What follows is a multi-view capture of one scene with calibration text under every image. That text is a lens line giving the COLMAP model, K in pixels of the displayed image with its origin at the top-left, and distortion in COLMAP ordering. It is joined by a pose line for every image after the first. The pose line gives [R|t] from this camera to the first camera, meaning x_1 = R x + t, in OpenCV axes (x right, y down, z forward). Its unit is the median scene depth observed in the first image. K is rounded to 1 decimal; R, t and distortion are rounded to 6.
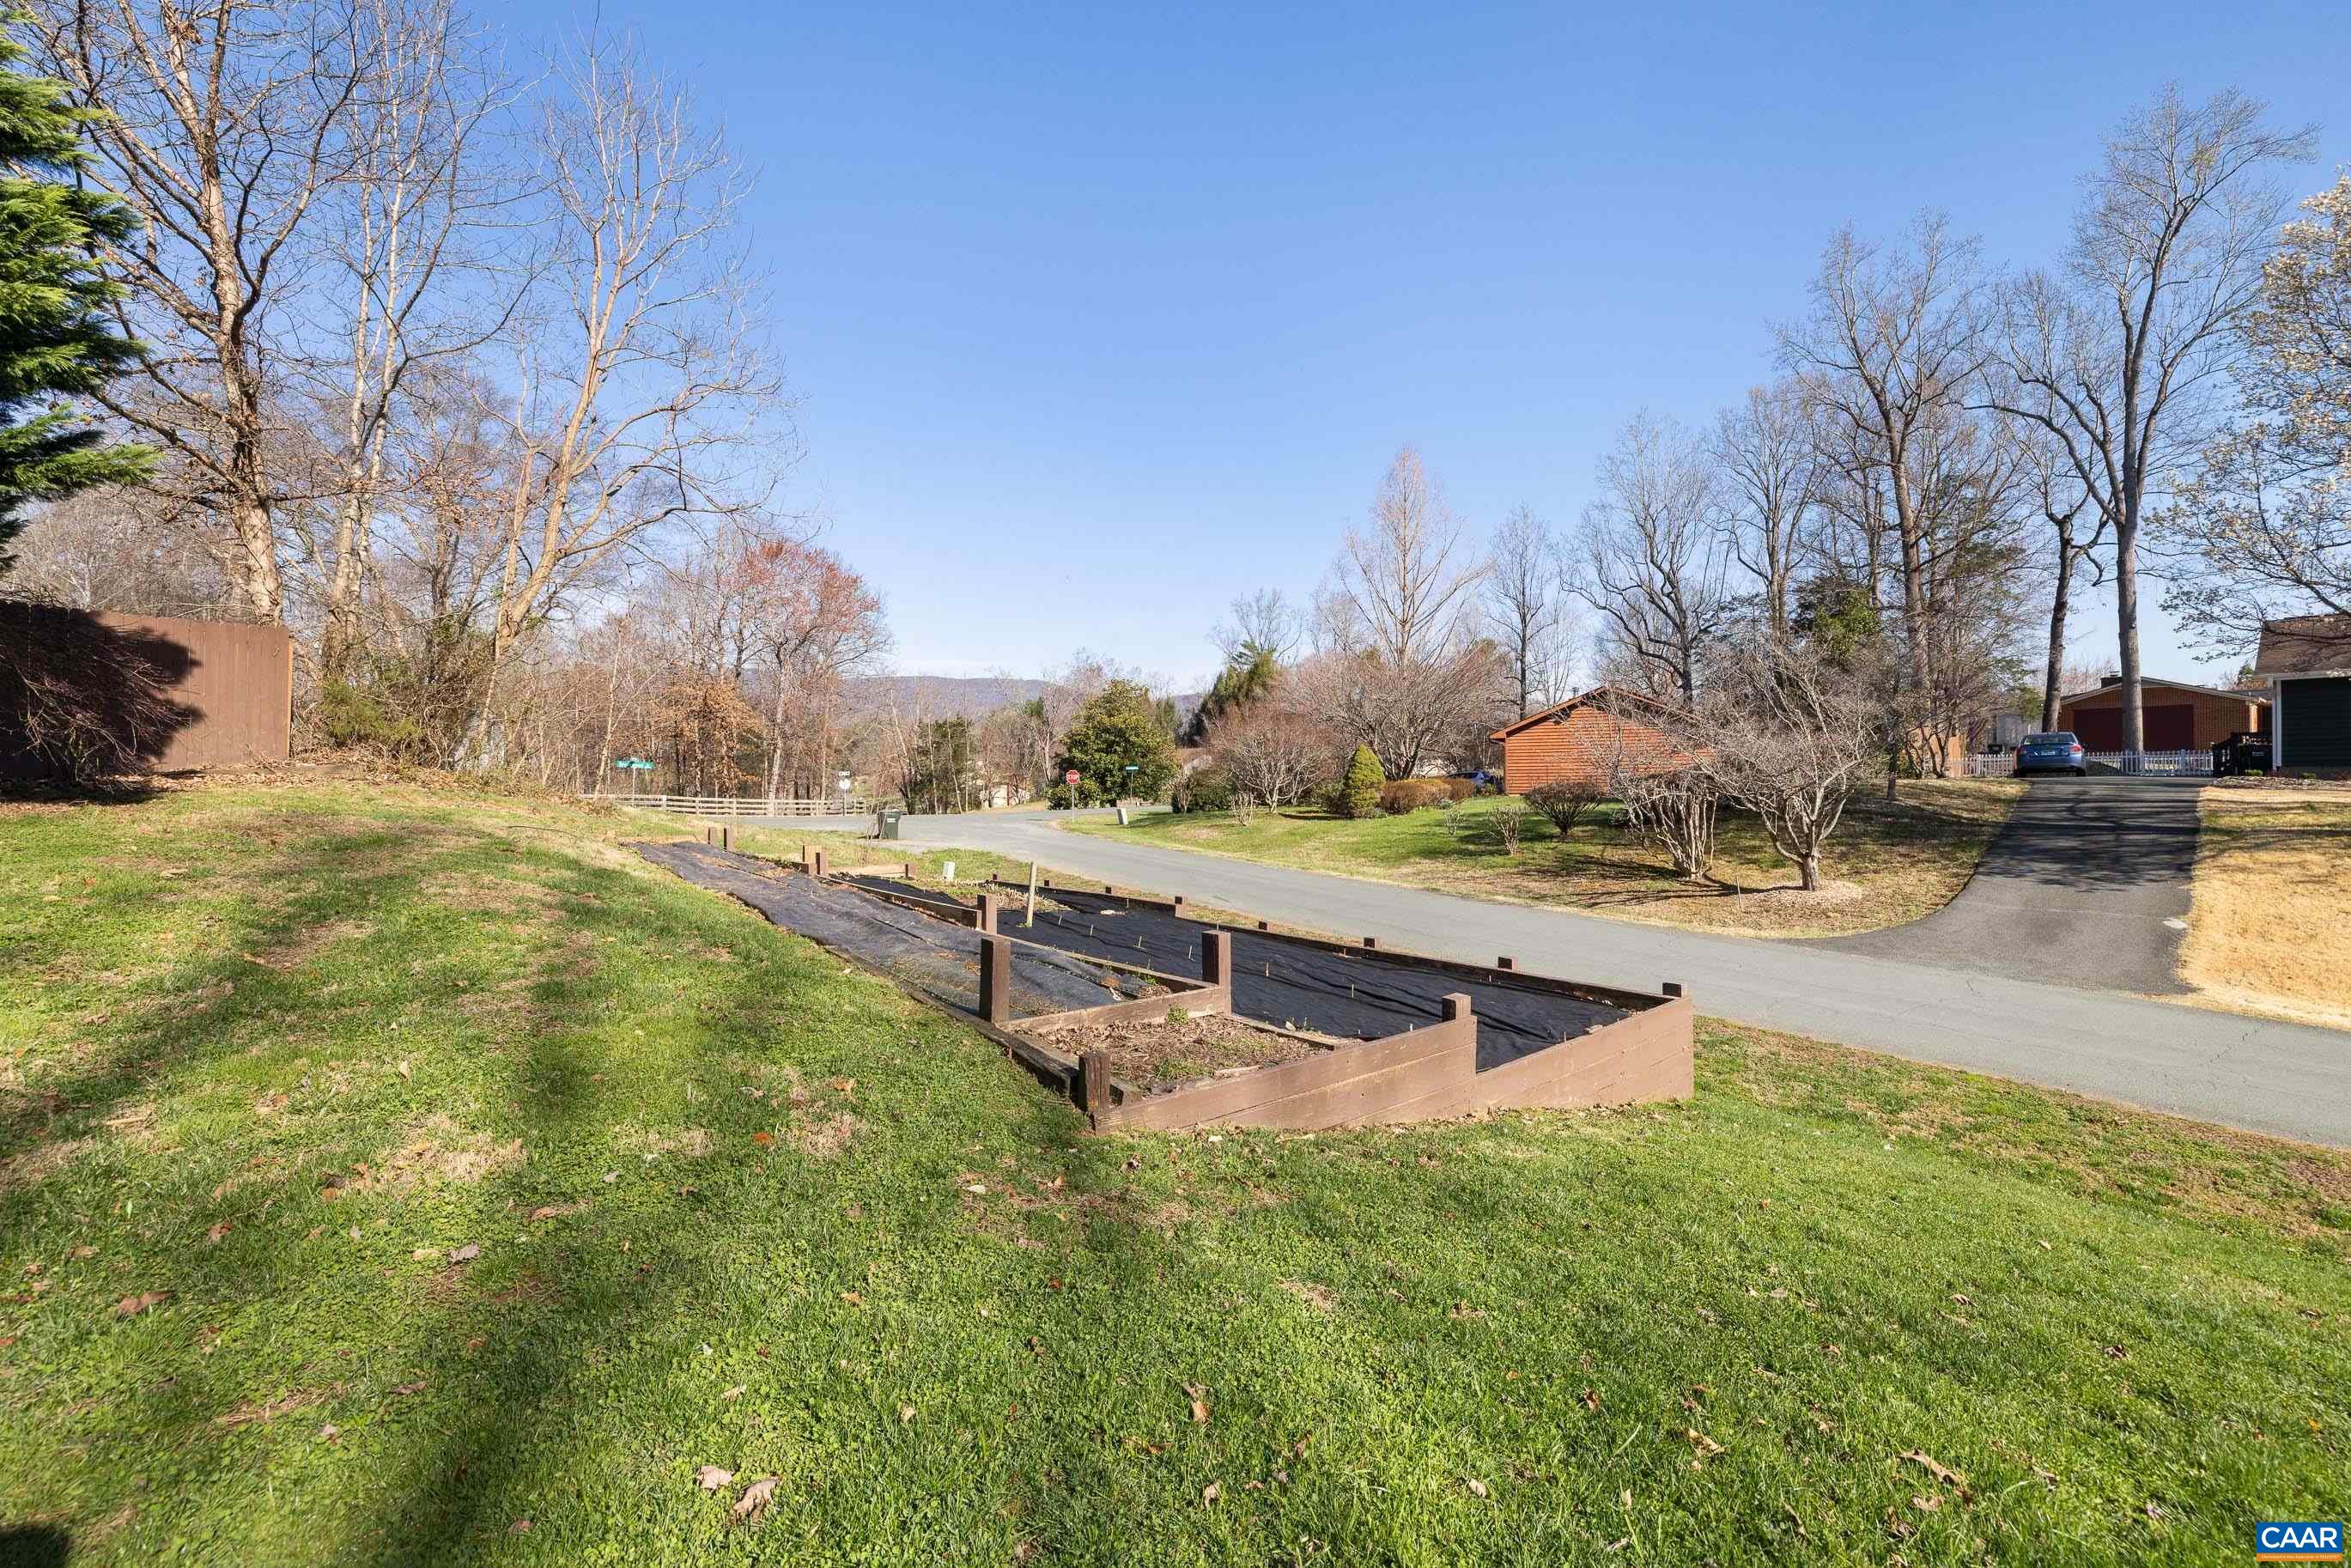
lens RADIAL K [[1005.7, 0, 1159.9], [0, 1005.7, 772.8], [0, 0, 1]] dist [-0.000377, 0.000118]
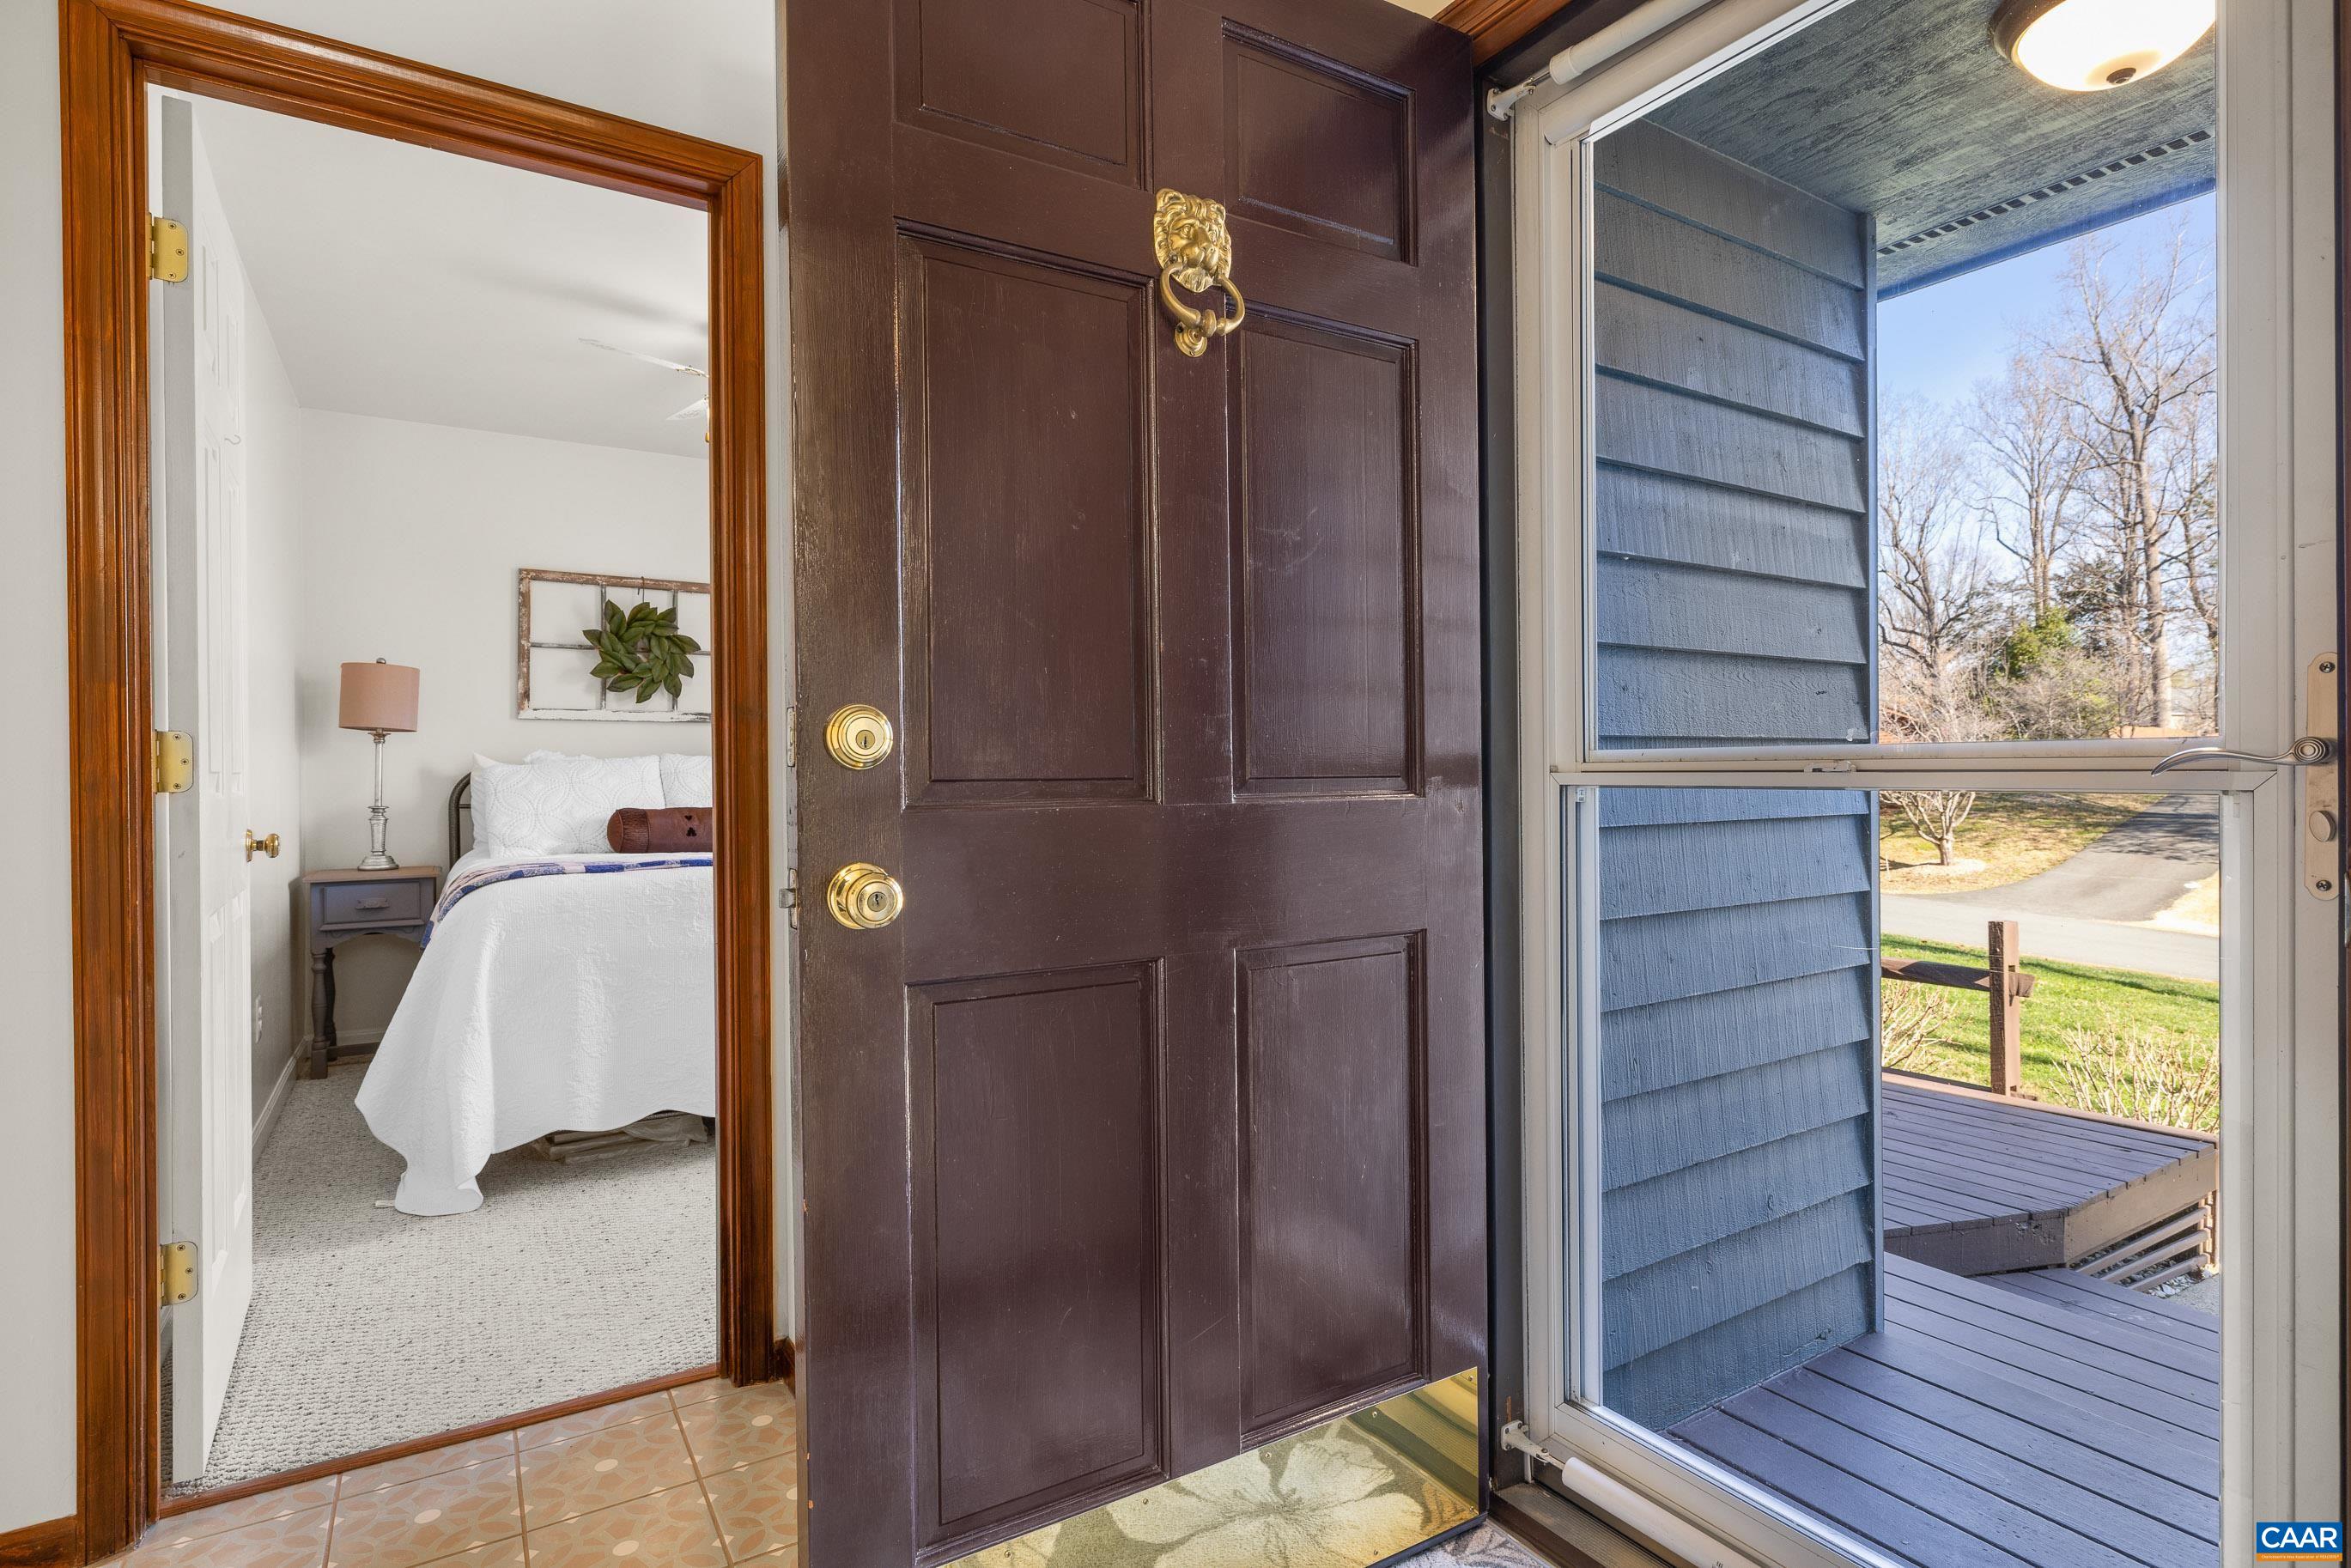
lens RADIAL K [[1200.3, 0, 1177.8], [0, 1200.3, 784.5], [0, 0, 1]] dist [0.000744, 0.000307]
pose [[0.992969, 0.001469, -0.118362, -0.060035], [0.000546, 0.999856, 0.016984, -0.005773], [0.118370, -0.016930, 0.992825, -0.250314]]
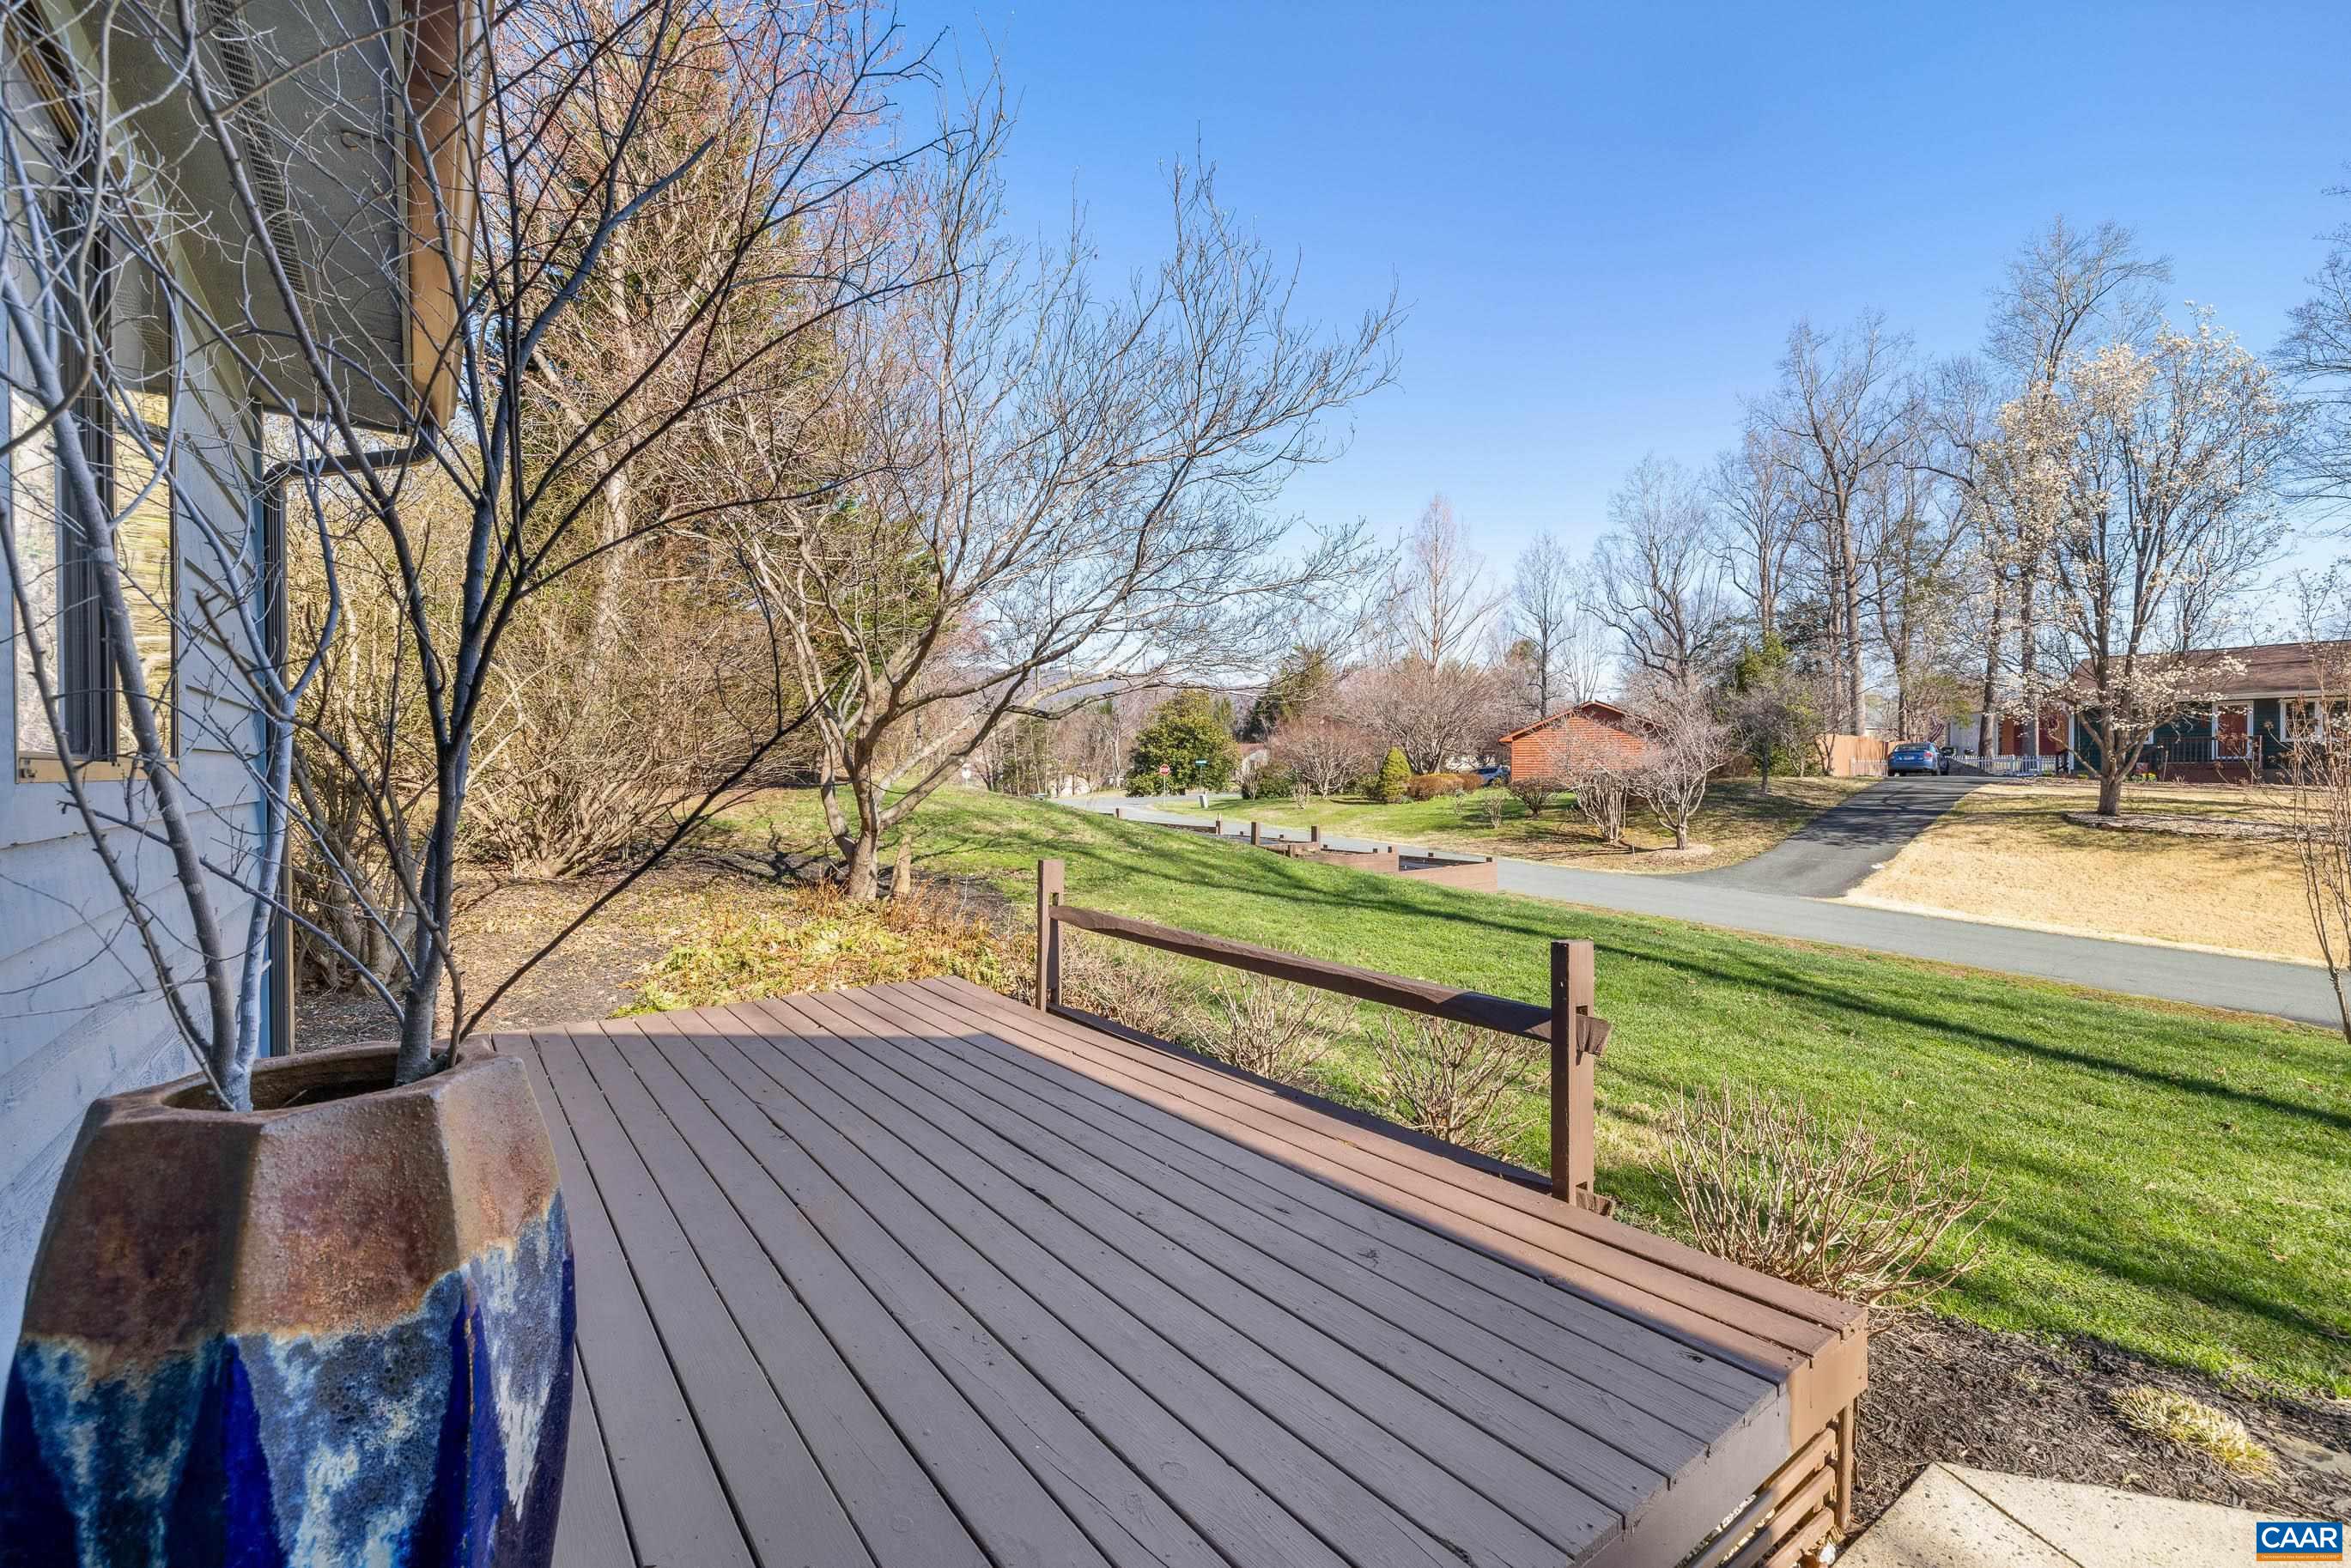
lens RADIAL K [[1005.7, 0, 1171.5], [0, 1005.7, 785.1], [0, 0, 1]] dist [-0.000377, 0.000118]
pose [[0.999417, 0.008395, -0.033099, -0.028571], [-0.007697, 0.999746, 0.021163, -0.002666], [0.033268, -0.020896, 0.999228, -0.206050]]
